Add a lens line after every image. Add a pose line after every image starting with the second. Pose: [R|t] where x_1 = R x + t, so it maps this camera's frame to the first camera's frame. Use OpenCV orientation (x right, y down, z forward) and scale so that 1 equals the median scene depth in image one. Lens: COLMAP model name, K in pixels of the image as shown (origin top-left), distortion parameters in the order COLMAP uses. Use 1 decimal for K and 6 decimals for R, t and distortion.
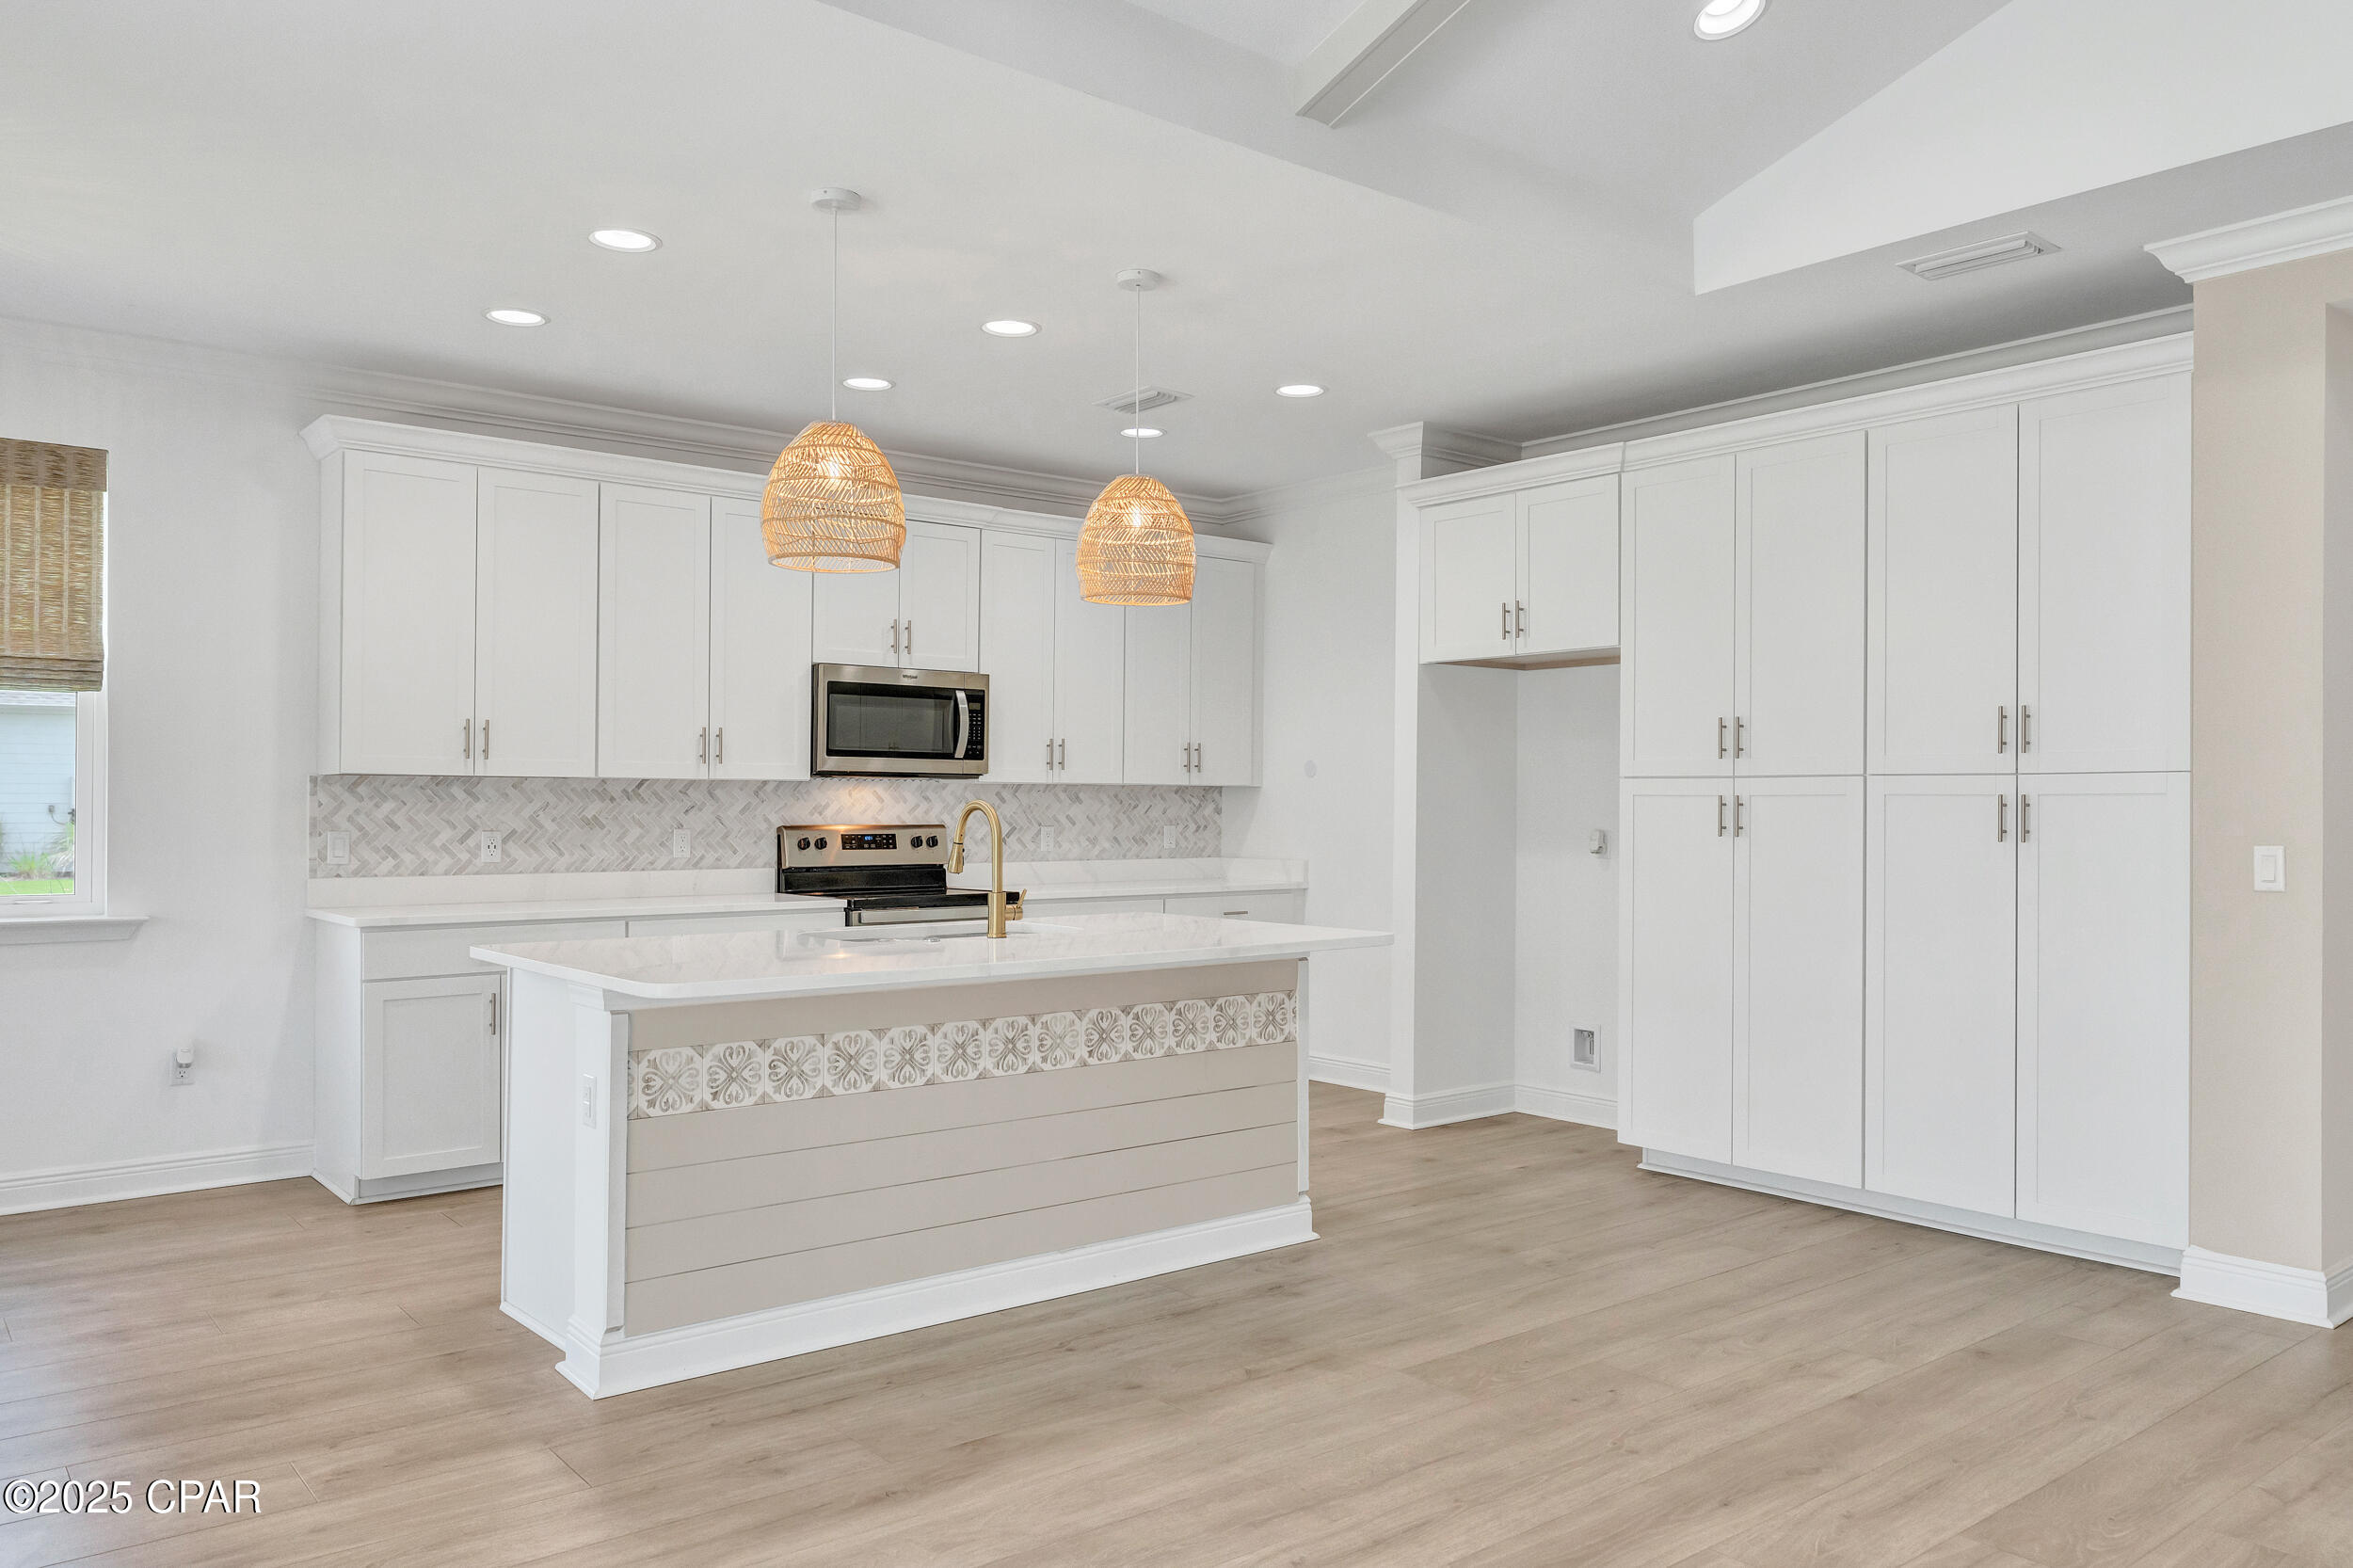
lens RADIAL K [[1684.3, 0, 1195.0], [0, 1684.3, 795.5], [0, 0, 1]] dist [0.005229, -0.008554]
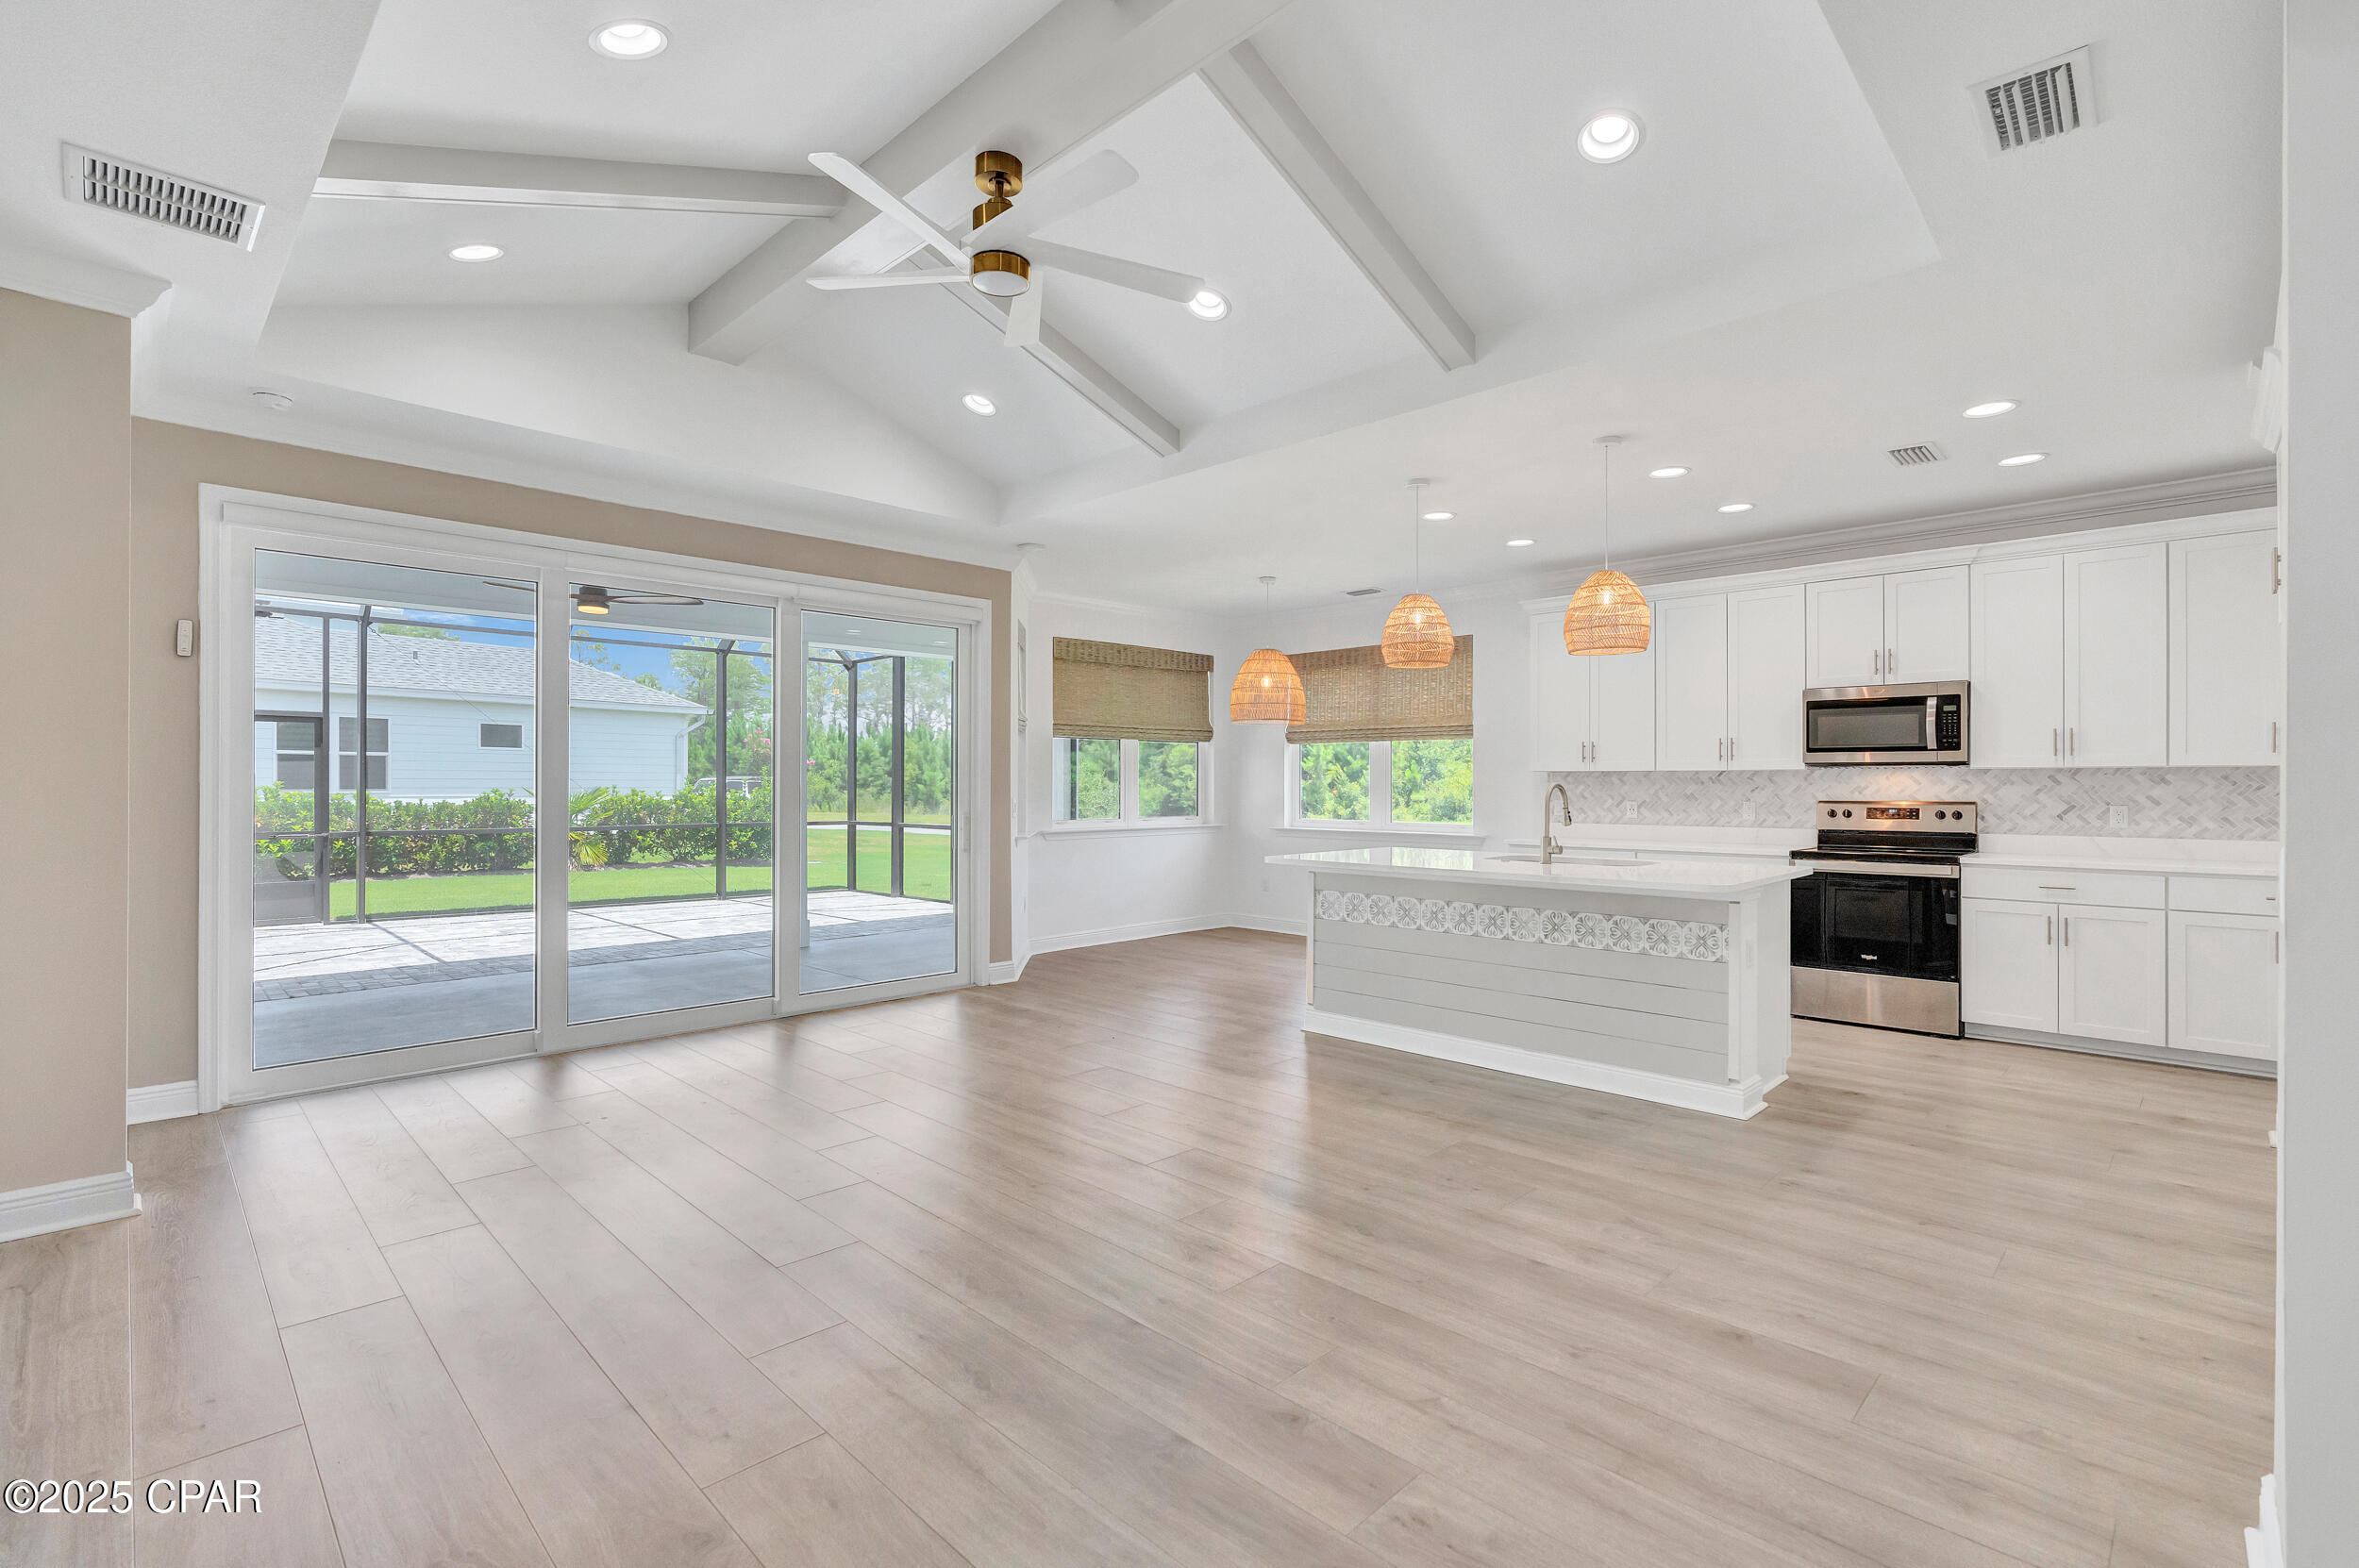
lens RADIAL K [[1060.9, 0, 1187.9], [0, 1060.9, 787.5], [0, 0, 1]] dist [-0.007299, -0.000836]
pose [[0.106194, -0.001739, -0.994344, 0.771921], [0.003778, 0.999992, -0.001345, 0.007061], [0.994338, -0.003613, 0.106200, 0.454232]]
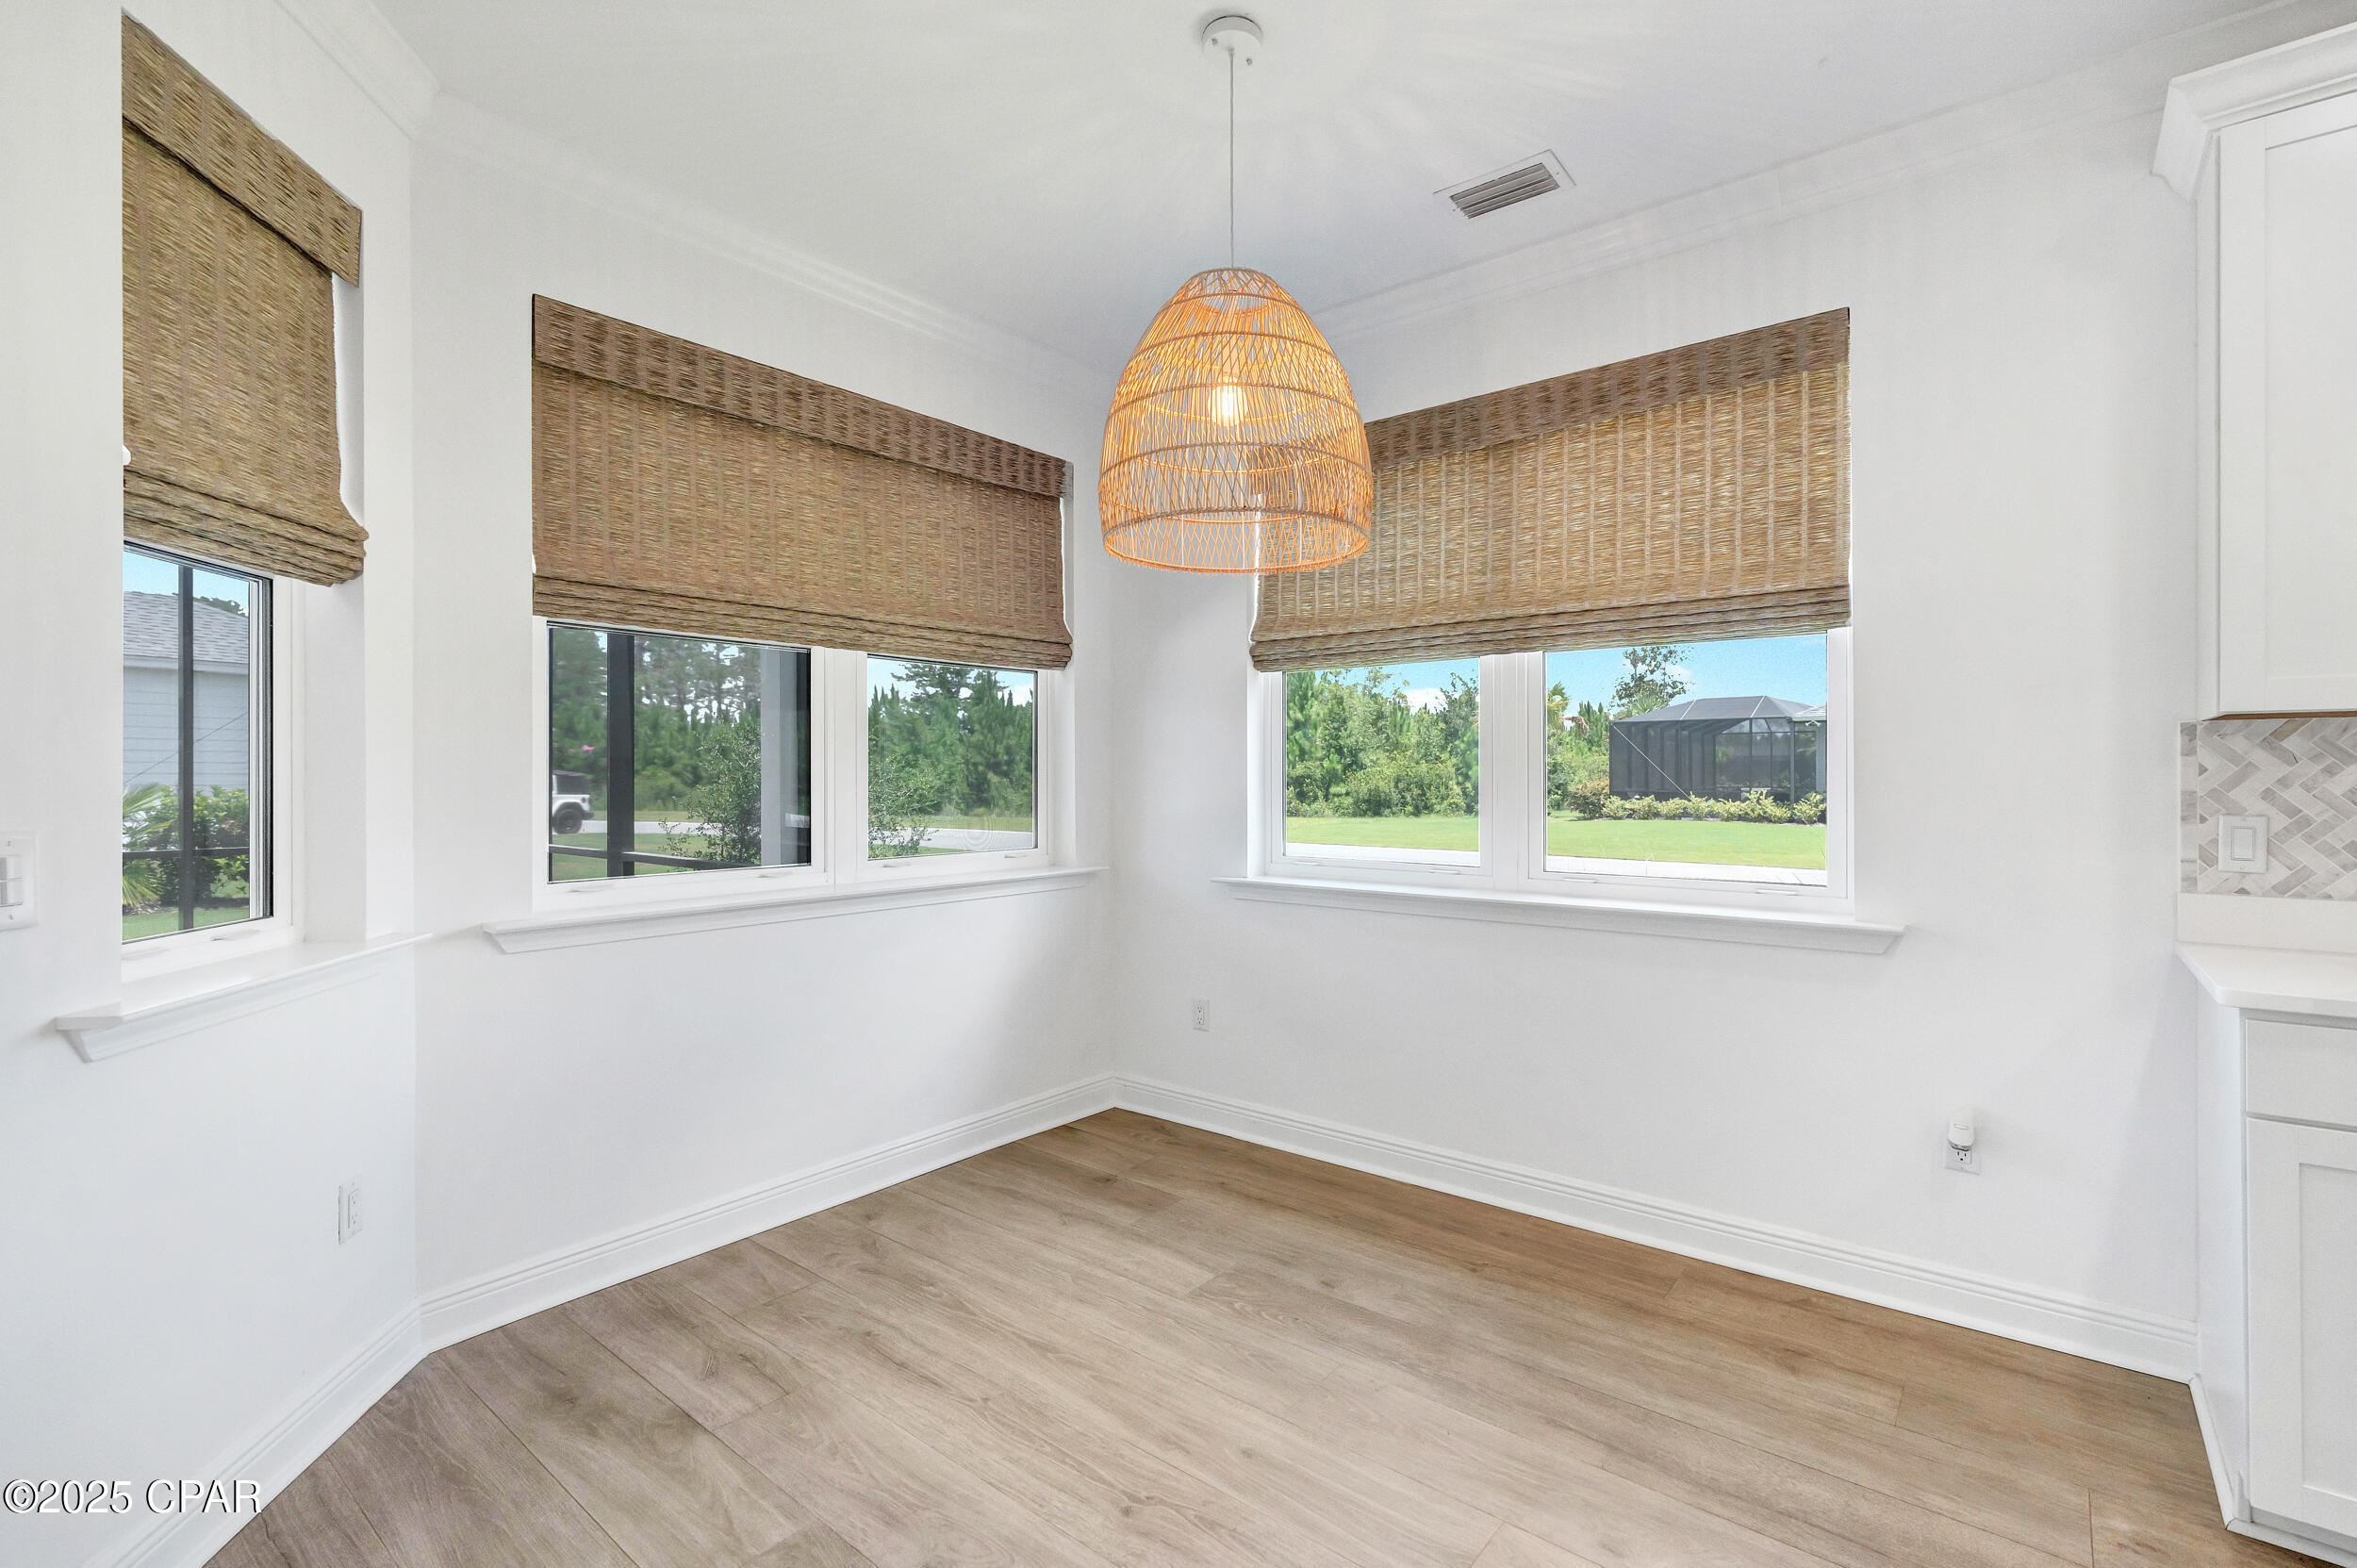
lens RADIAL K [[1052.7, 0, 1192.1], [0, 1052.7, 778.9], [0, 0, 1]] dist [-0.005307, 0.000803]
pose [[0.204045, -0.003832, -0.978954, -0.244375], [0.007886, 0.999966, -0.002271, 0.006880], [0.978930, -0.007256, 0.204069, 0.614811]]
